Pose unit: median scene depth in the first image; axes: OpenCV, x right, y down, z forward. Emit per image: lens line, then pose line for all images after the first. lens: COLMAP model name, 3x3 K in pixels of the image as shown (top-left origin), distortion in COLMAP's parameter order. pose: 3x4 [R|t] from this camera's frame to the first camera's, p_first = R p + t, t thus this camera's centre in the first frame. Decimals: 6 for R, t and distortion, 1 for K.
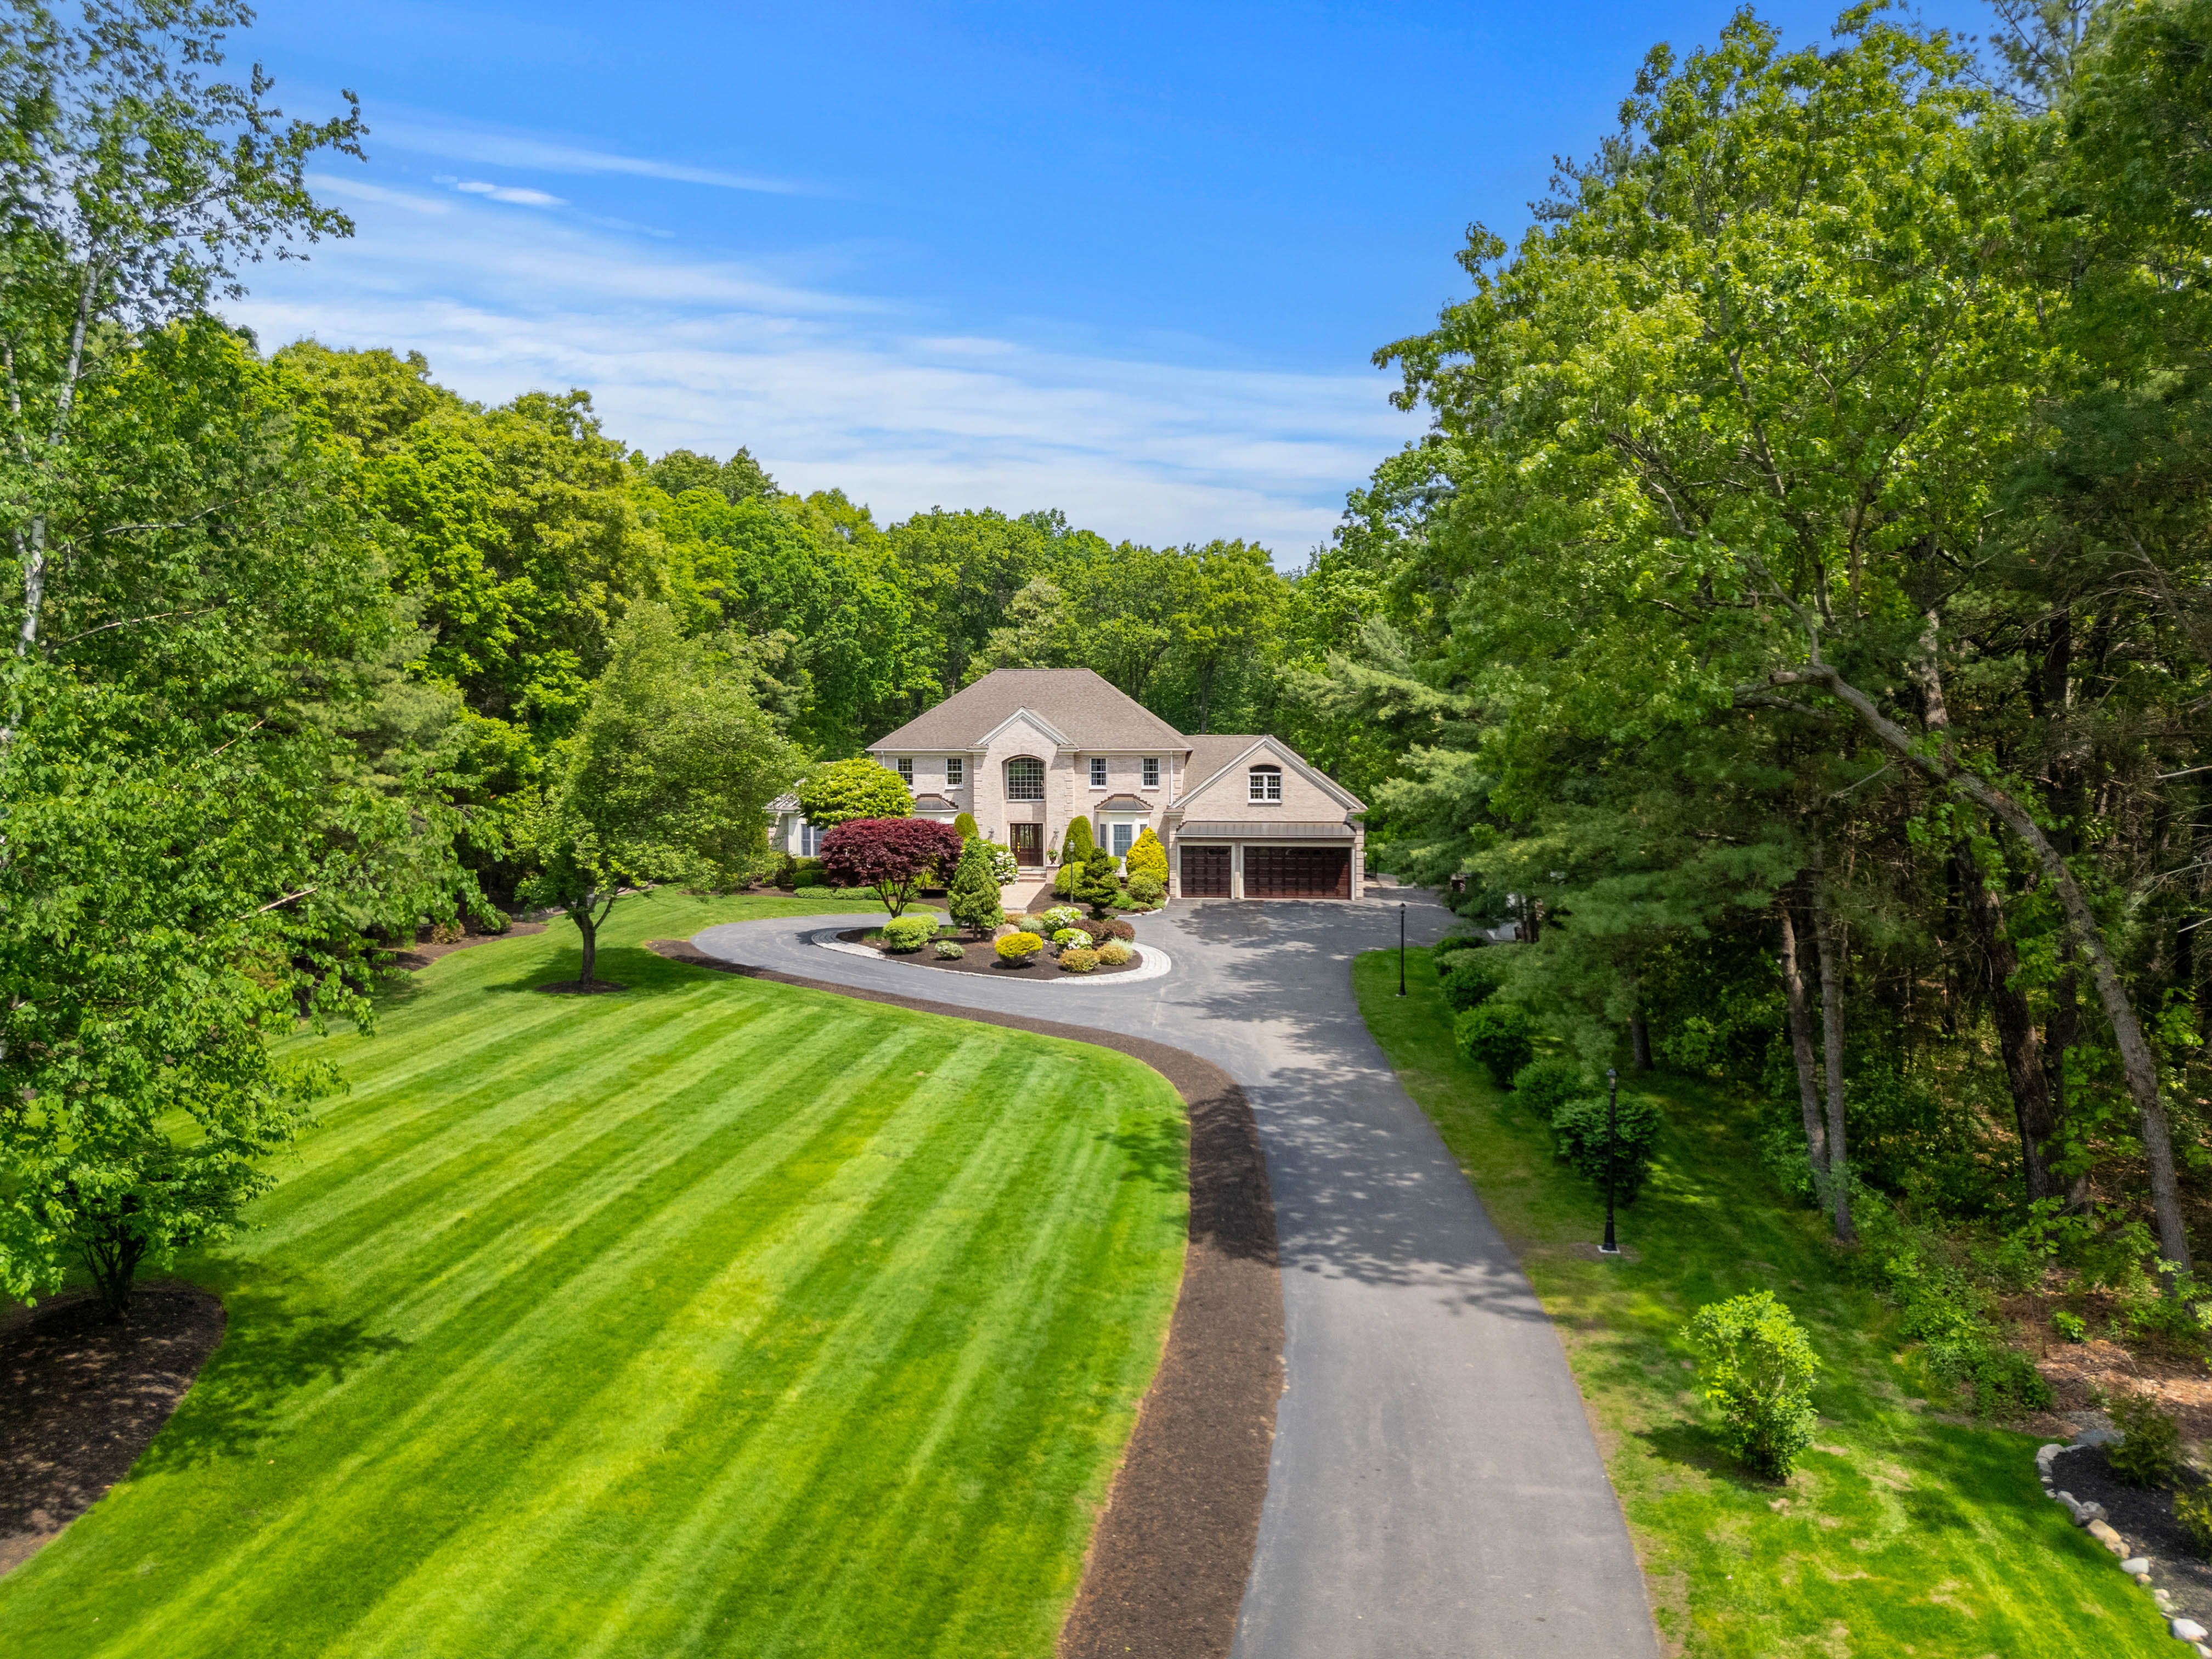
lens RADIAL K [[1617.4, 0, 1106.0], [0, 1617.4, 829.5], [0, 0, 1]] dist [0.091574, -0.001448]
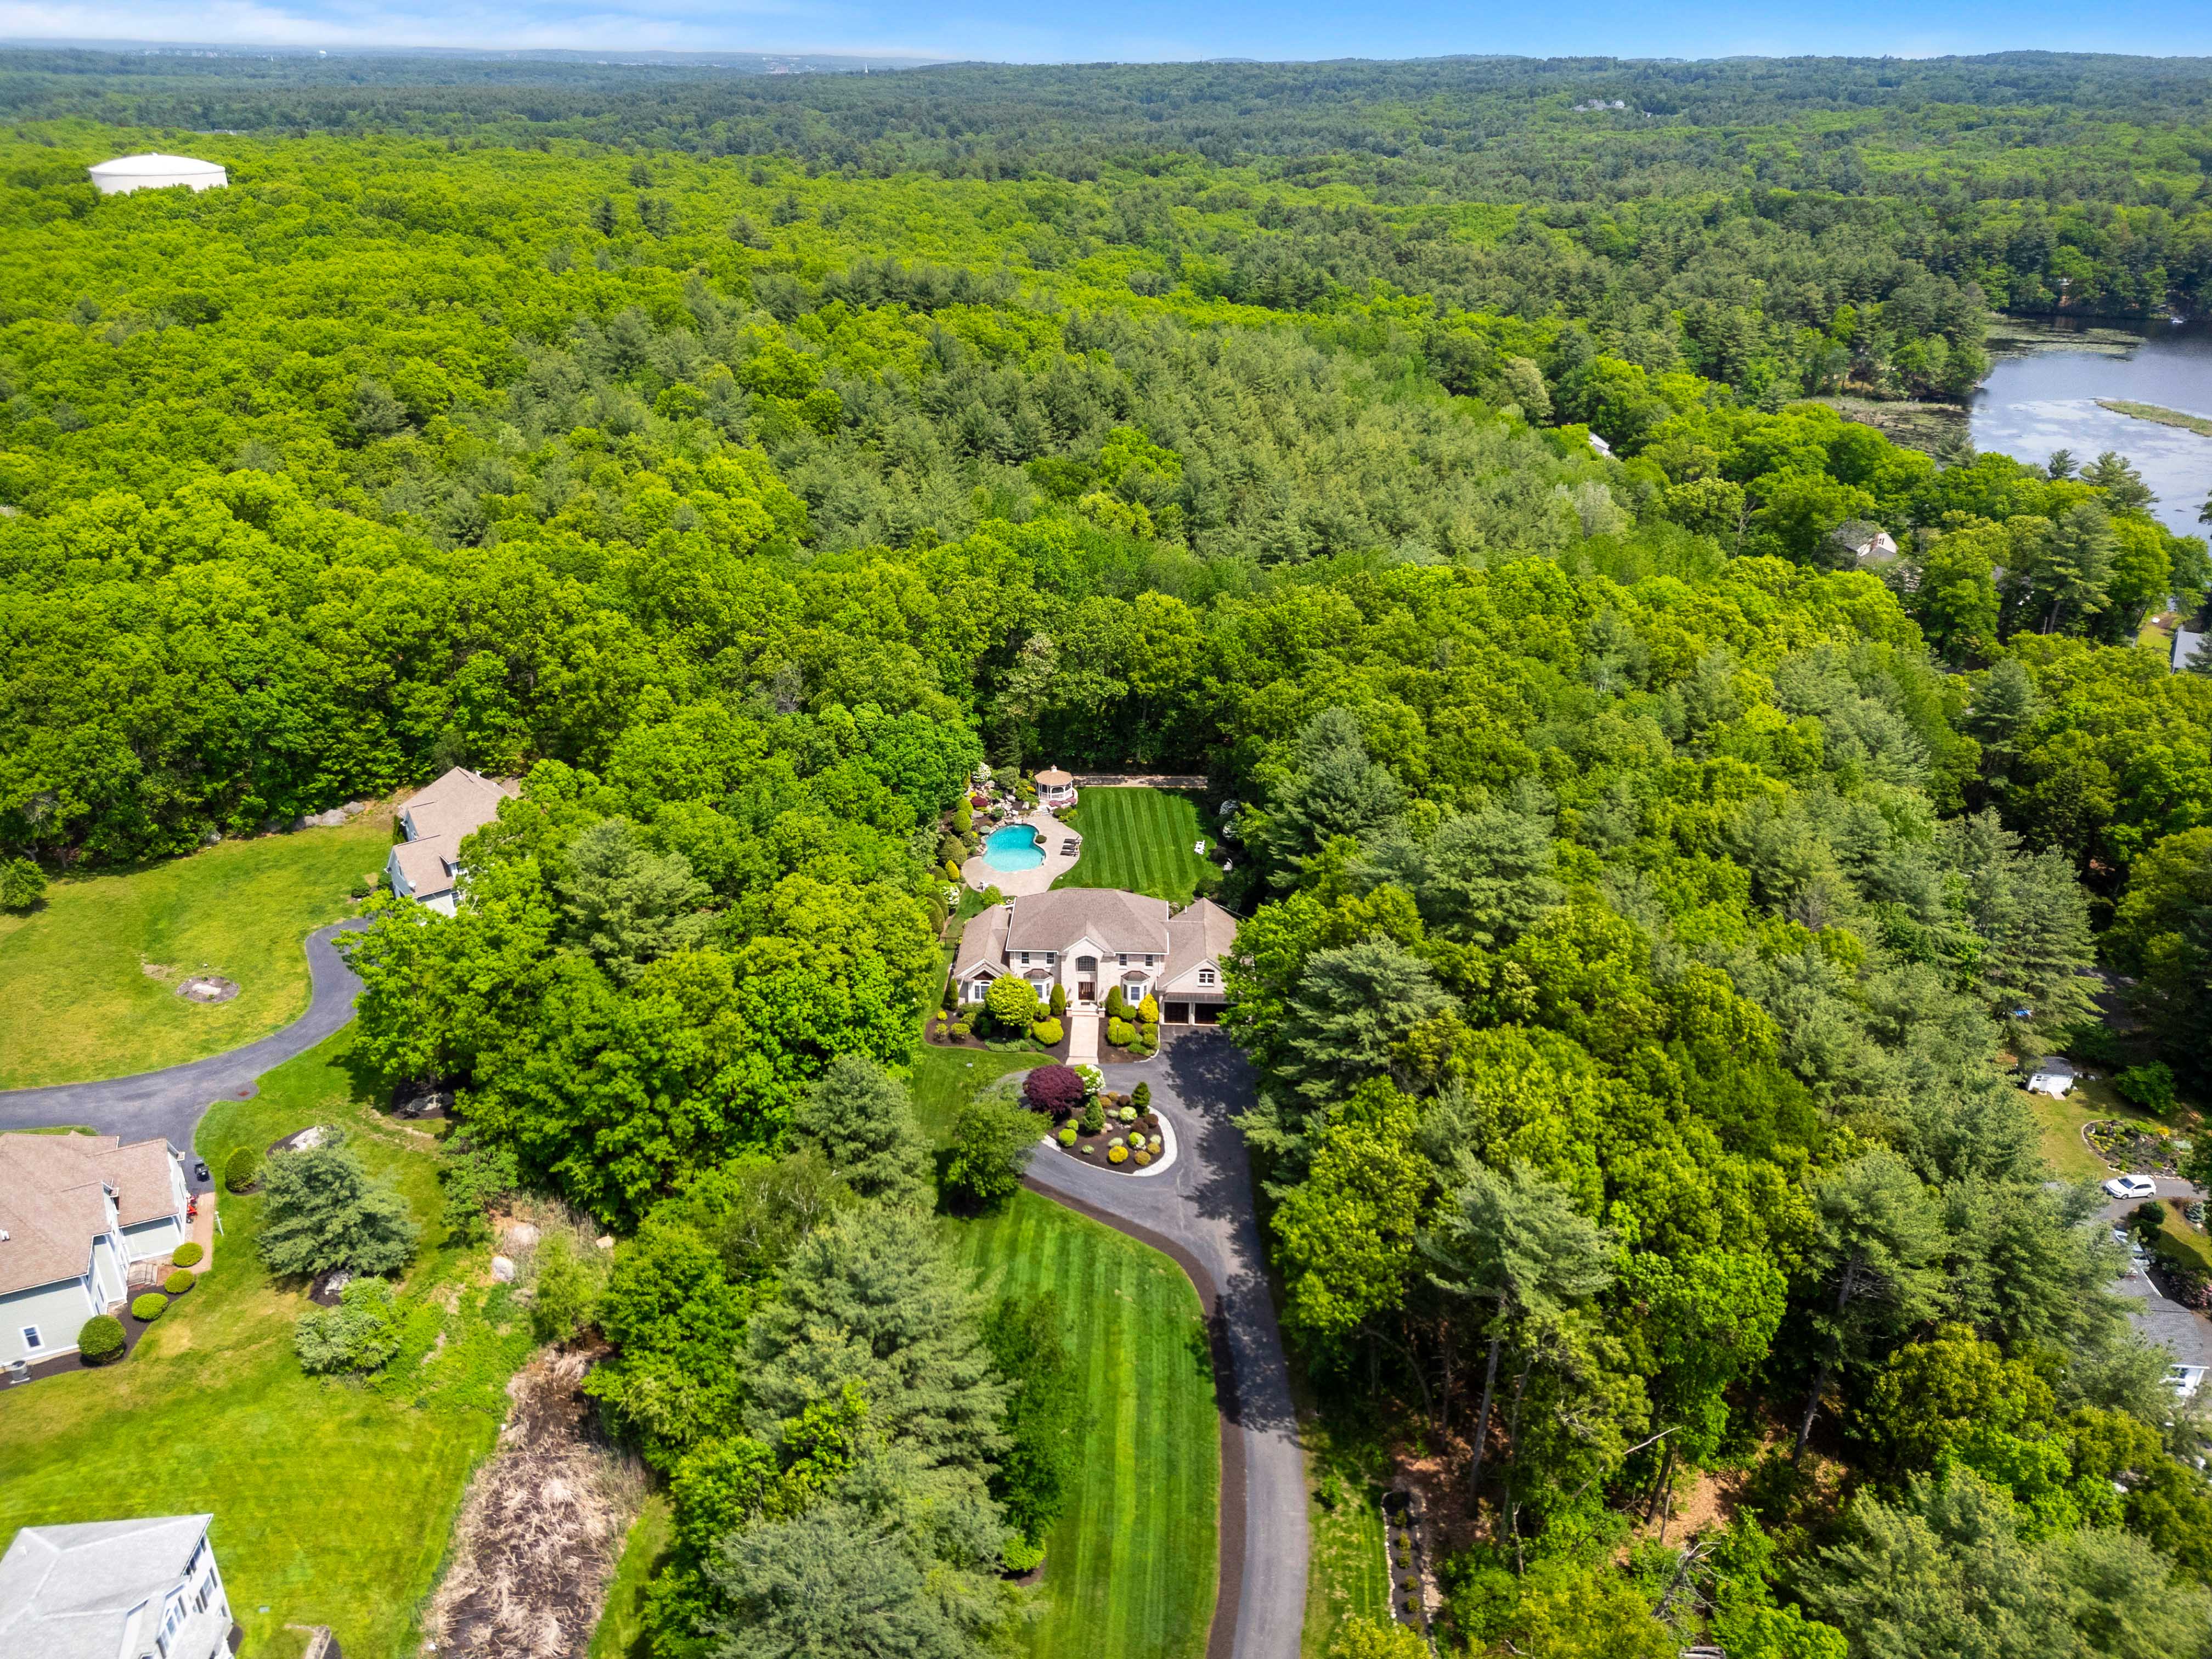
lens RADIAL K [[1617.4, 0, 1106.0], [0, 1617.4, 829.5], [0, 0, 1]] dist [0.091574, -0.001448]
pose [[0.995862, -0.028702, 0.086229, -0.196702], [-0.006337, 0.924580, 0.380936, -0.963347], [-0.090659, -0.379906, 0.920572, -0.800641]]
